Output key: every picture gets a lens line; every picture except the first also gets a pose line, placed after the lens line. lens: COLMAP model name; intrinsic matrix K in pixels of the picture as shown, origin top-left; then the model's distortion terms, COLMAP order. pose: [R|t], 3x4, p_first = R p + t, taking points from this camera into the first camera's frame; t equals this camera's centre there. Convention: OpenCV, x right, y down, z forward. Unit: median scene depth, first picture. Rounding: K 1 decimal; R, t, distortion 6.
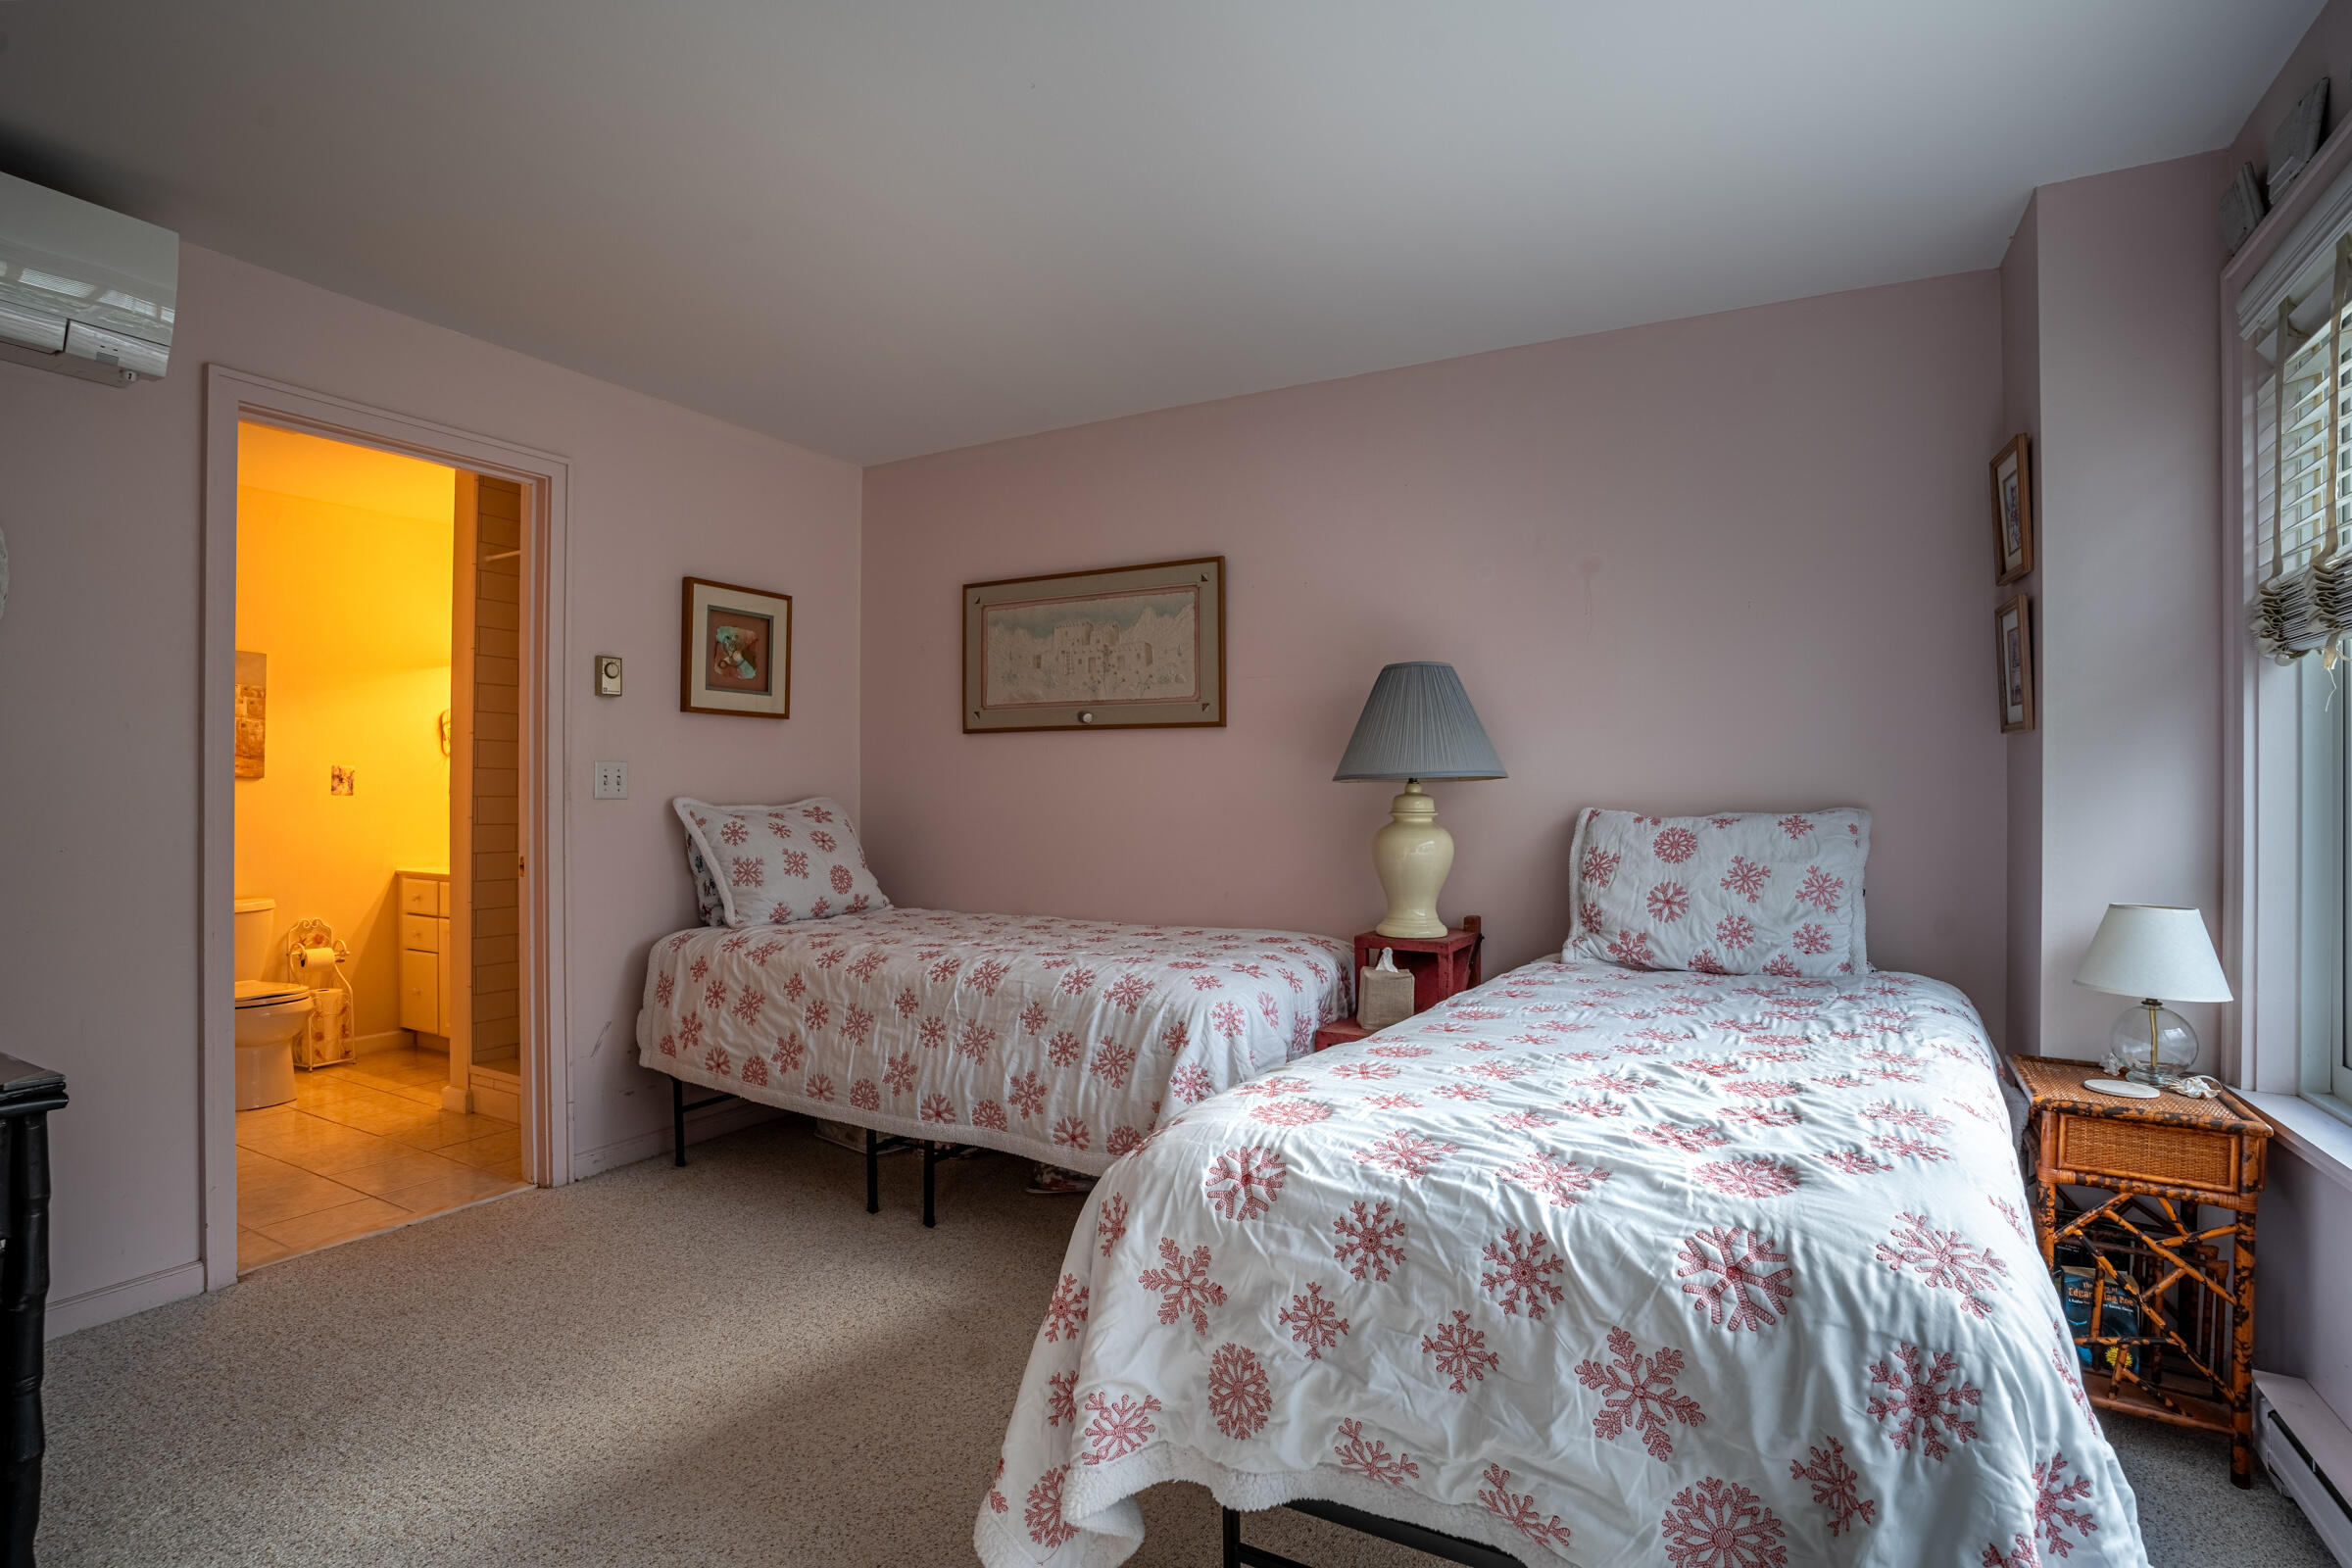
lens RADIAL K [[1155.0, 0, 1173.6], [0, 1155.0, 797.8], [0, 0, 1]] dist [-0.075558, 0.035247]
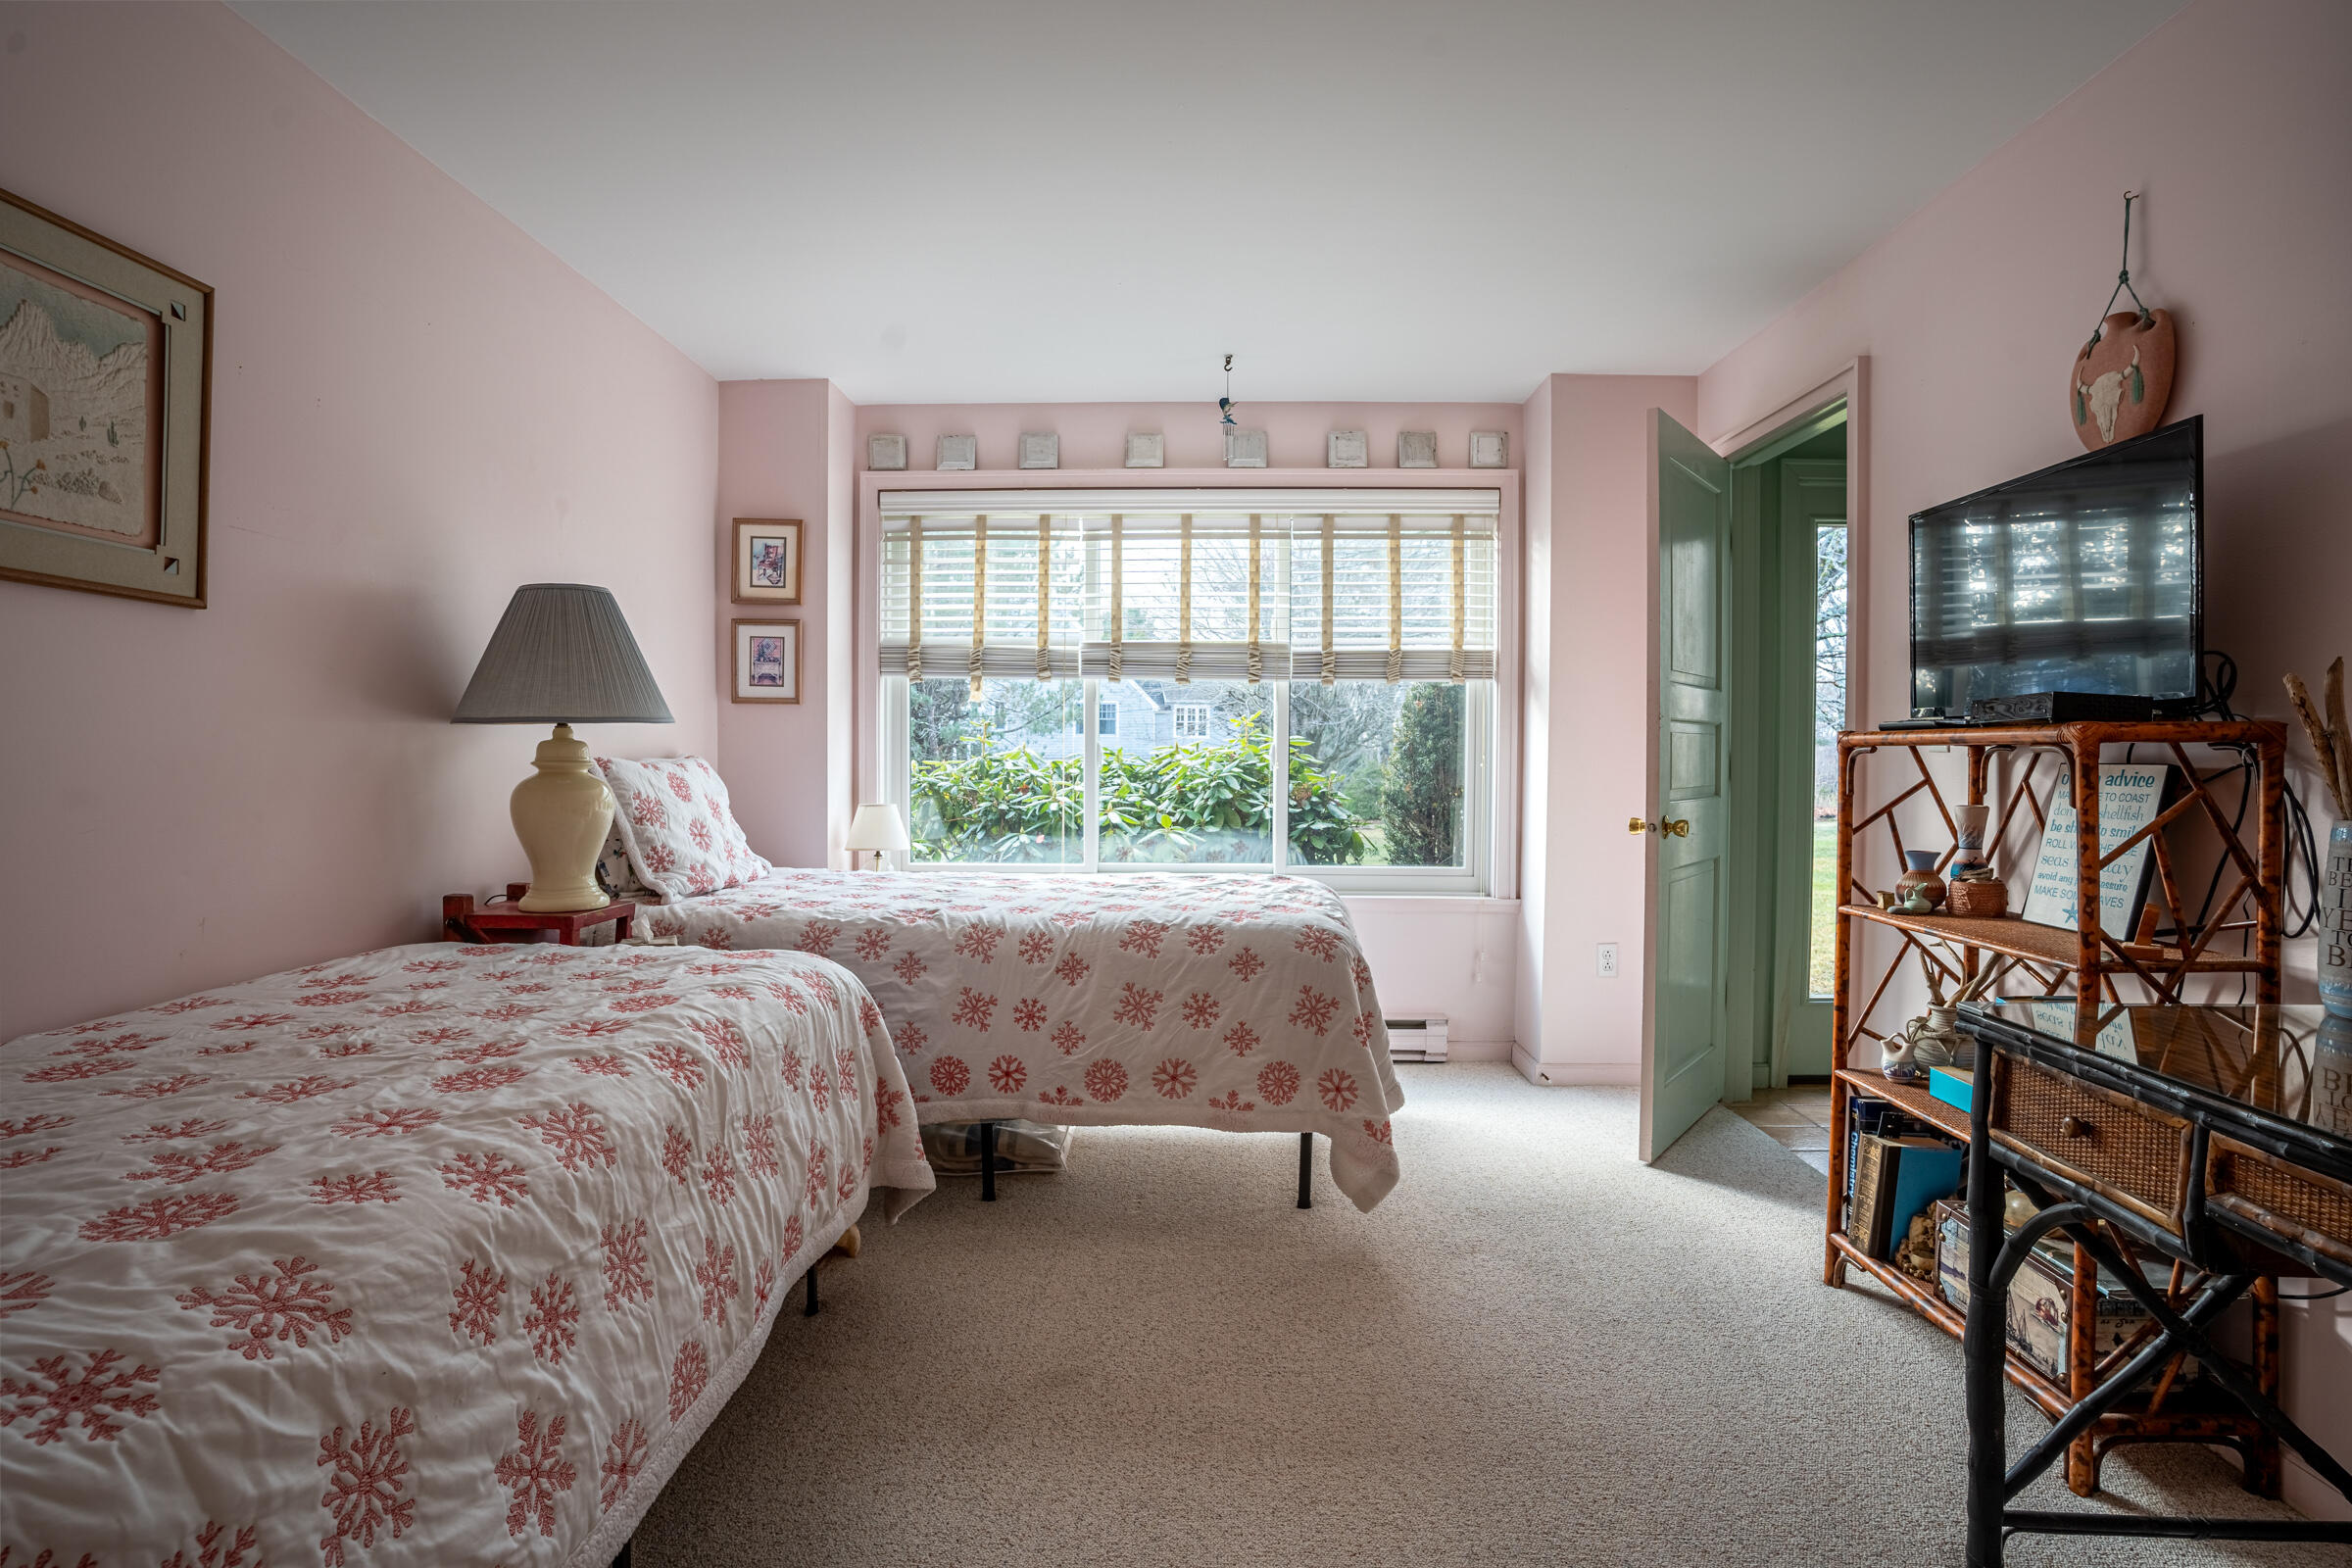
lens RADIAL K [[1155.0, 0, 1173.6], [0, 1155.0, 797.8], [0, 0, 1]] dist [-0.075558, 0.035247]
pose [[-0.465368, -0.038955, 0.884260, -0.732708], [-0.002071, 0.999076, 0.042923, 0.002491], [-0.885115, 0.018143, -0.465019, 0.994789]]
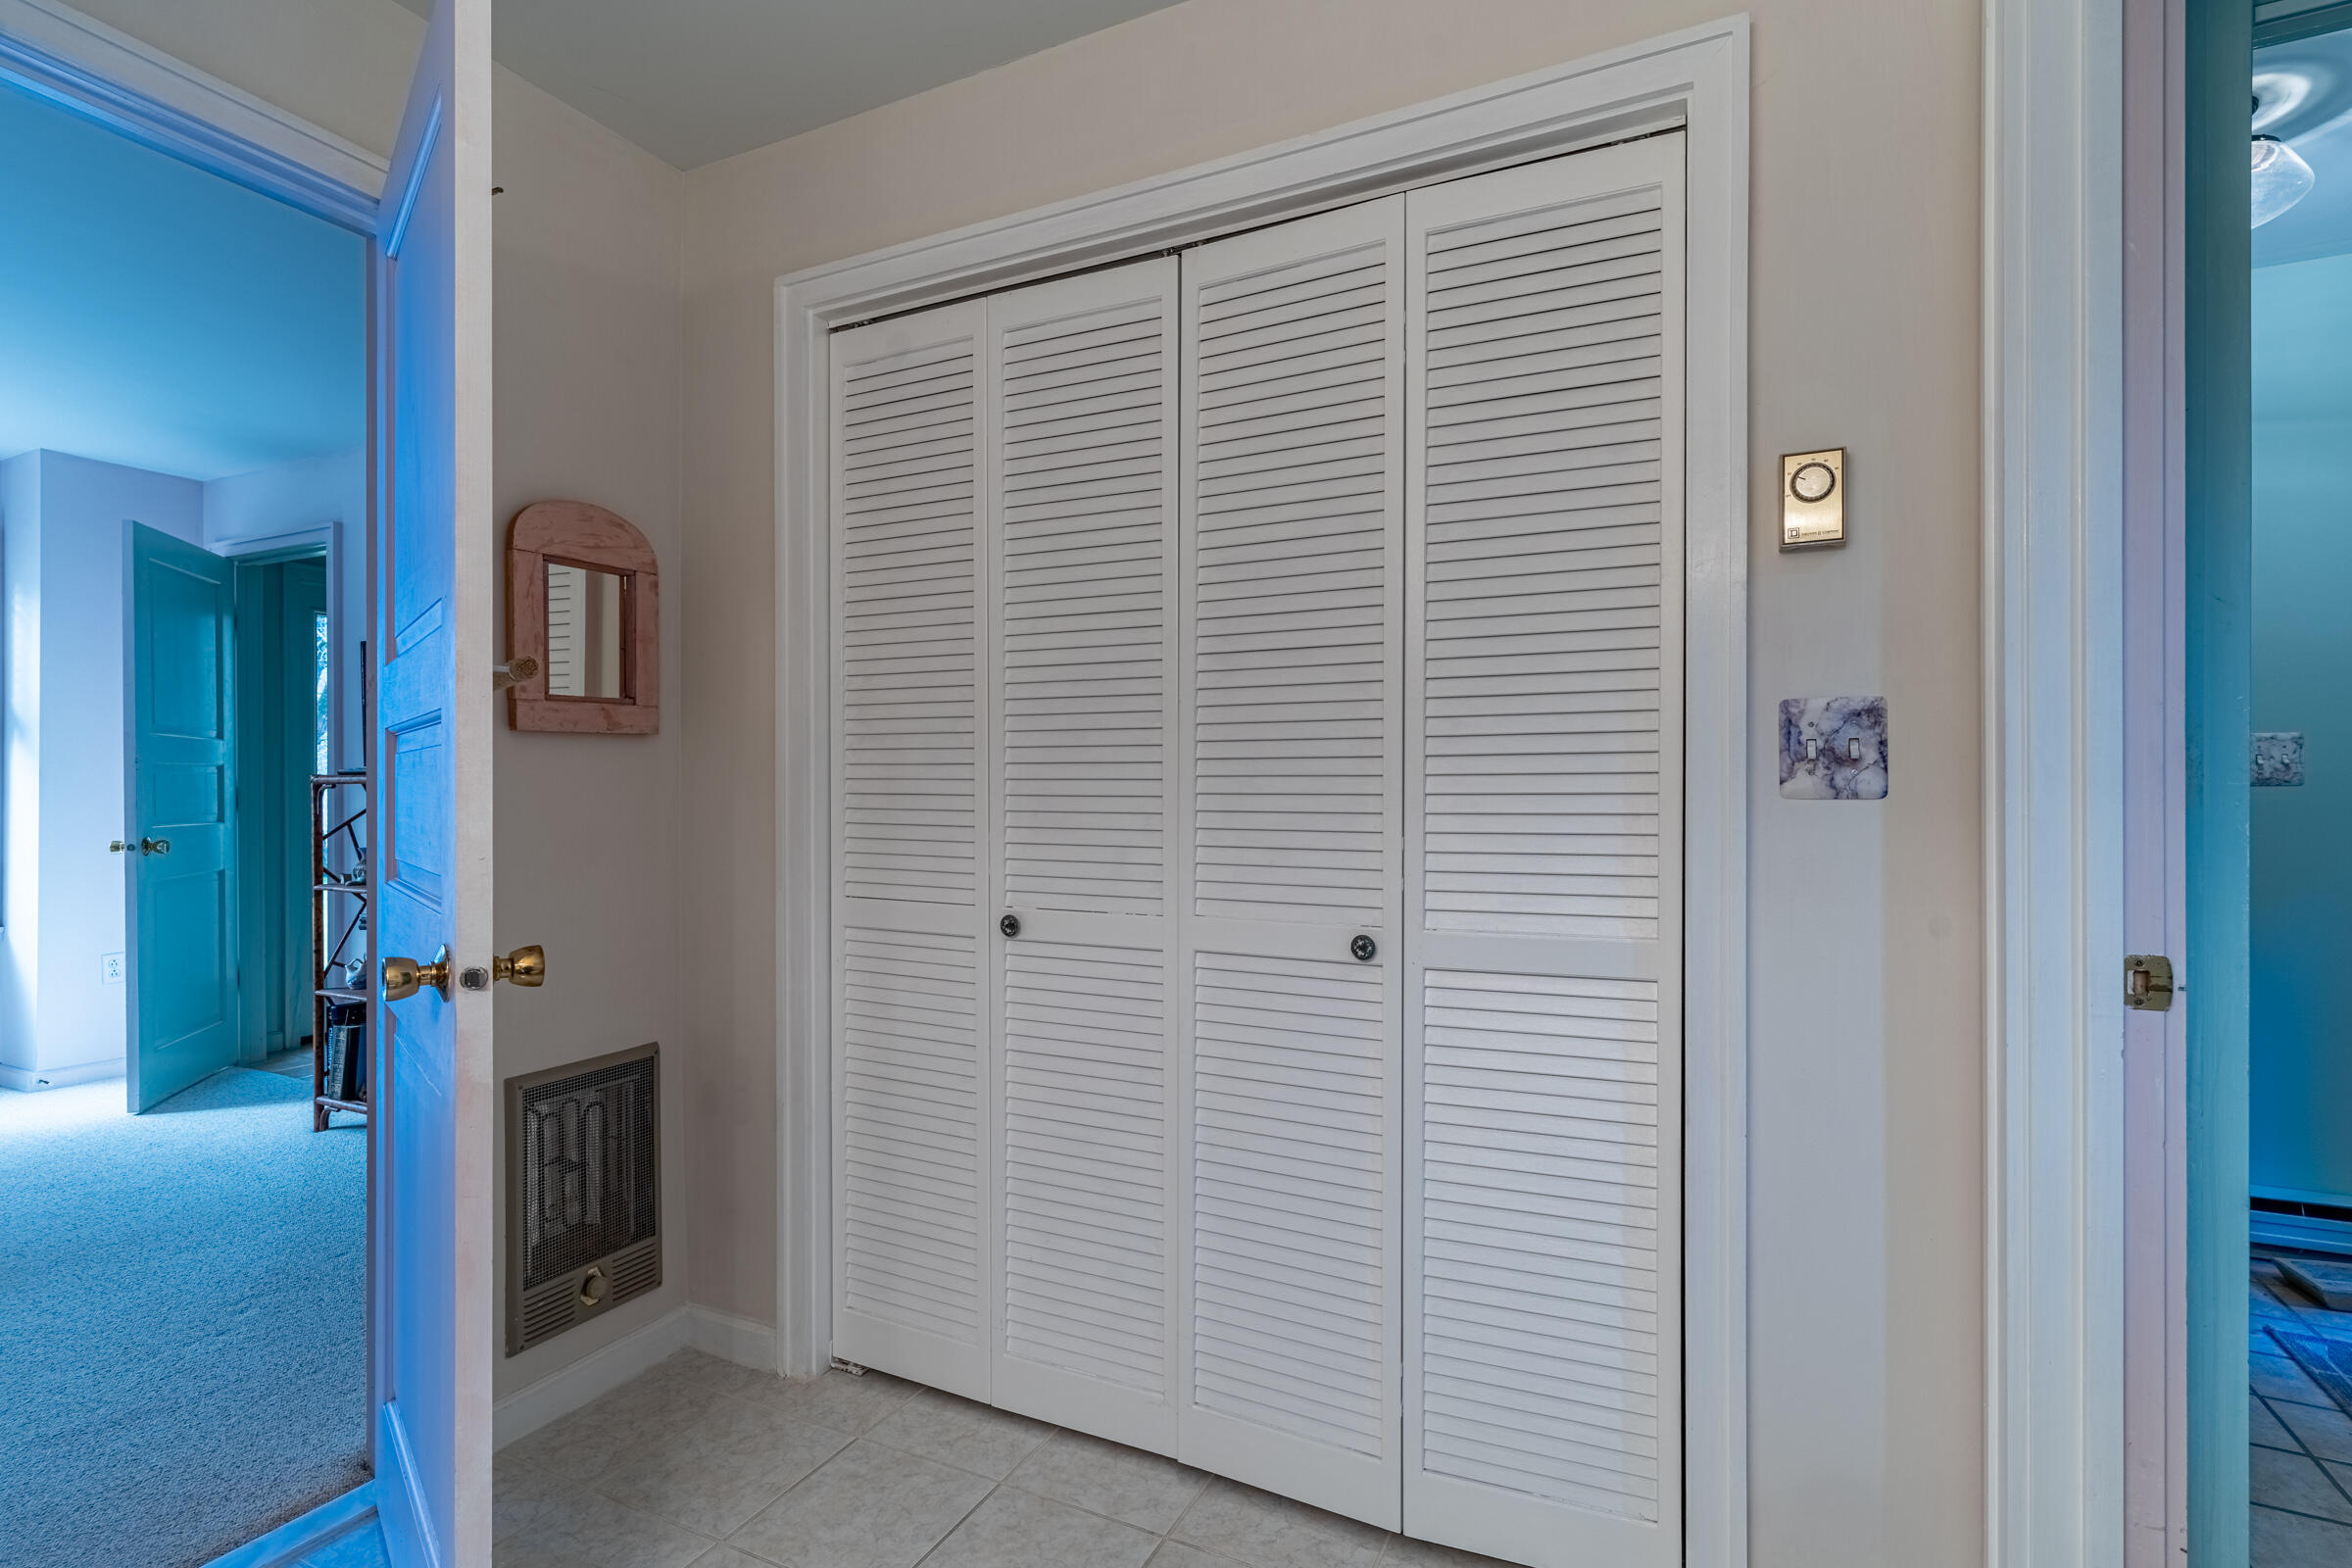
lens RADIAL K [[1108.8, 0, 1176.0], [0, 1108.8, 784.0], [0, 0, 1]] dist [-0.001442, -0.000193]
pose [[-0.998539, -0.003462, -0.053927, -1.021274], [-0.003533, 0.999993, 0.001219, -0.003046], [0.053922, 0.001408, -0.998544, 1.346371]]
